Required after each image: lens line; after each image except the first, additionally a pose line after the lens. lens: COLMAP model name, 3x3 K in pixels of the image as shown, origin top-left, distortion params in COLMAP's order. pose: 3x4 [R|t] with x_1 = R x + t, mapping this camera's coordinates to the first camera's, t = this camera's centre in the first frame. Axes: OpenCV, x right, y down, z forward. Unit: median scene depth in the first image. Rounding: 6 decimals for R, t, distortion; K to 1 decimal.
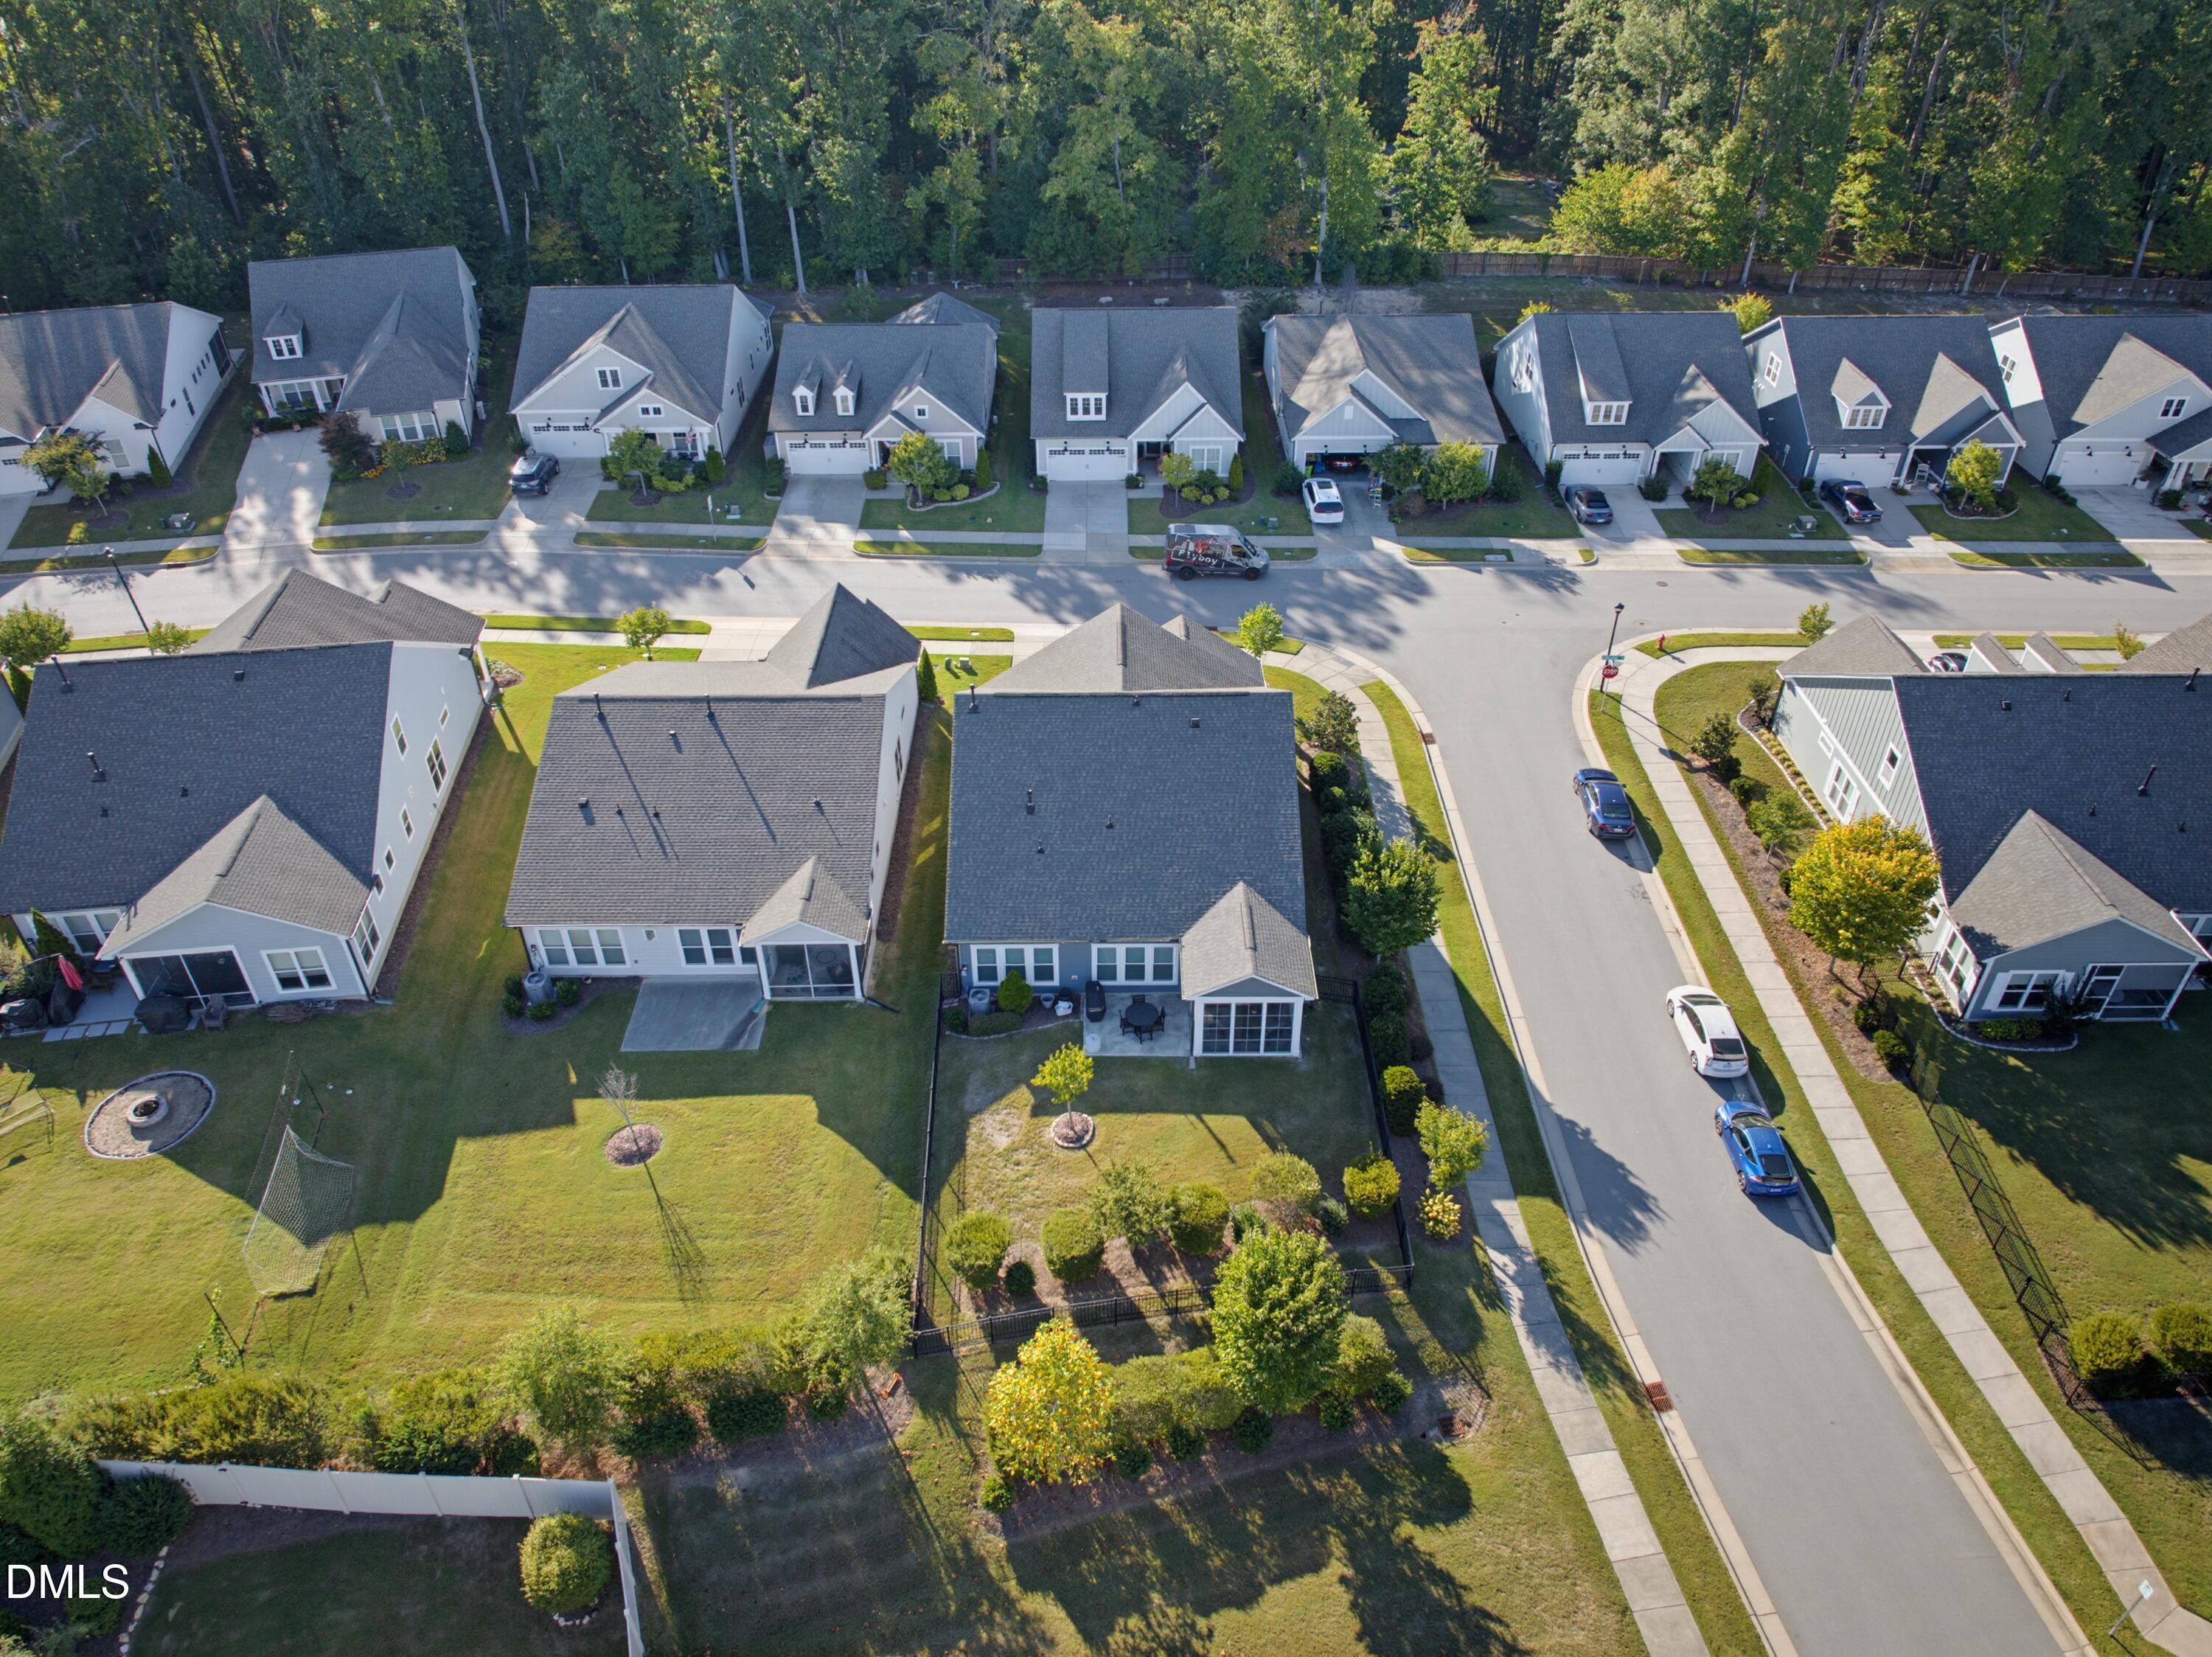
lens RADIAL K [[1494.5, 0, 1106.0], [0, 1494.5, 828.5], [0, 0, 1]] dist [-0.005541, 0.003701]
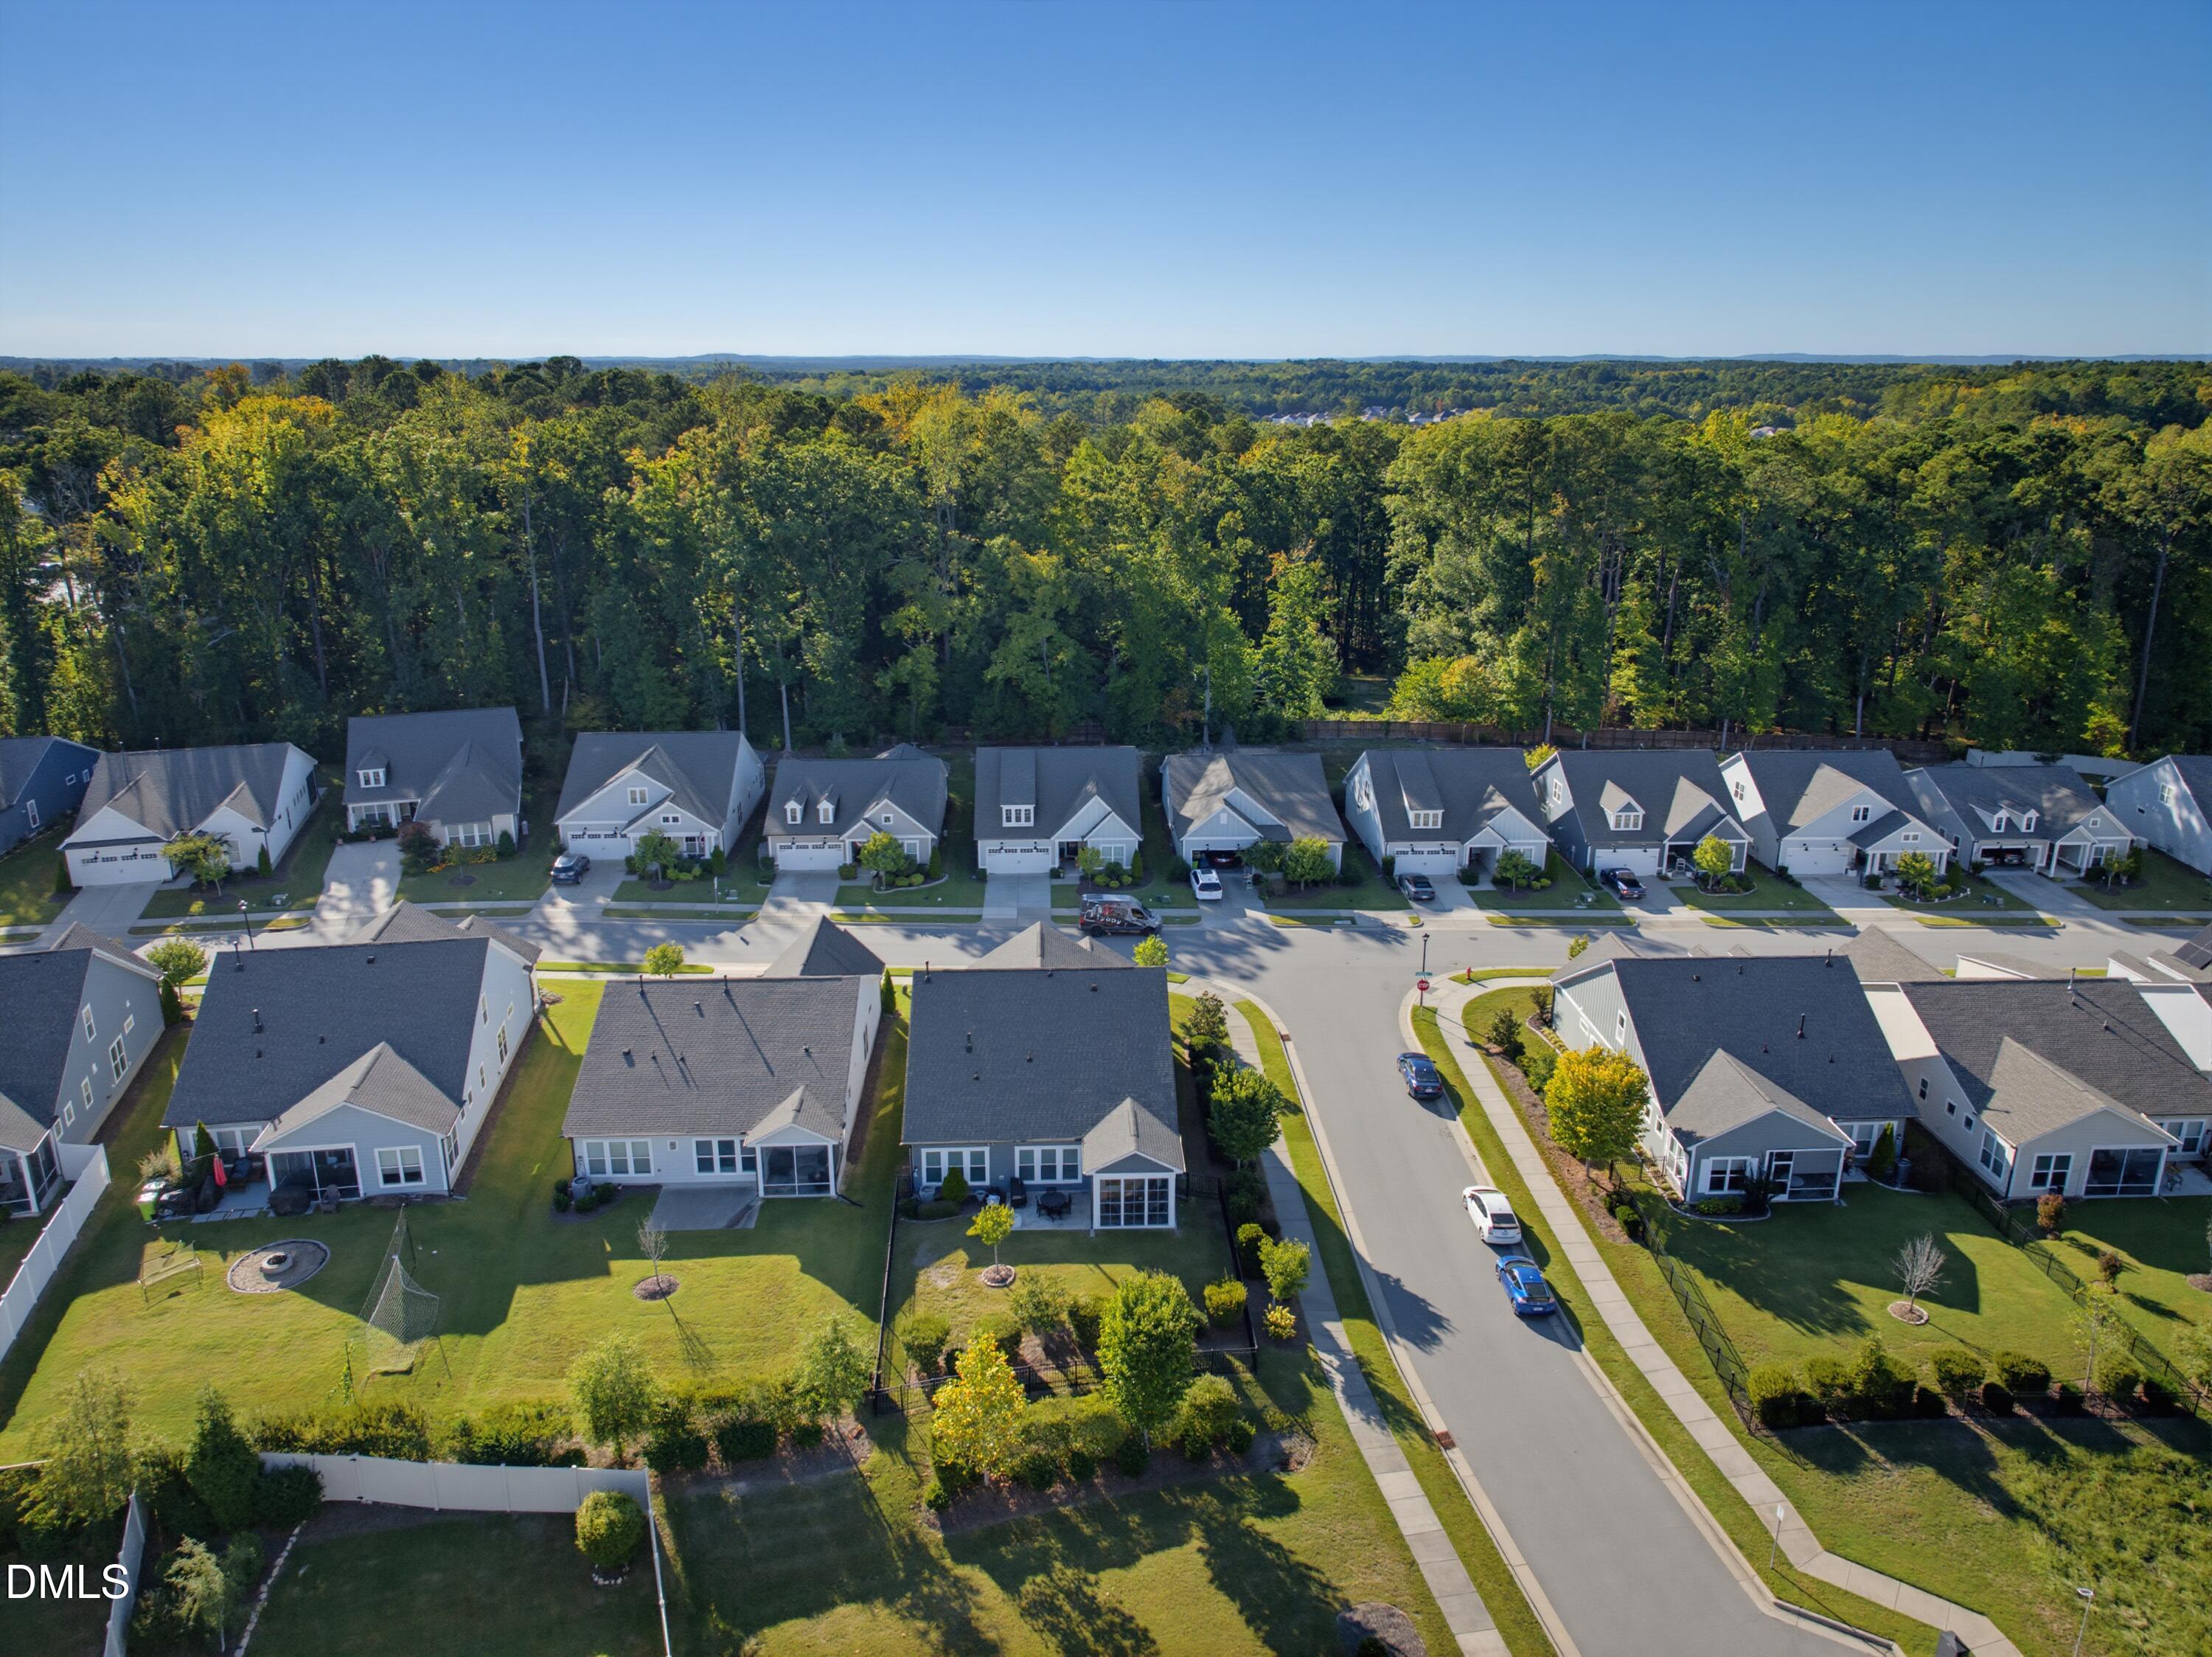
lens RADIAL K [[1494.5, 0, 1106.0], [0, 1494.5, 828.5], [0, 0, 1]] dist [-0.005541, 0.003701]
pose [[0.999219, -0.004902, 0.039212, 0.019678], [0.017553, 0.944071, -0.329274, 0.239582], [-0.035405, 0.329705, 0.943420, -0.318308]]
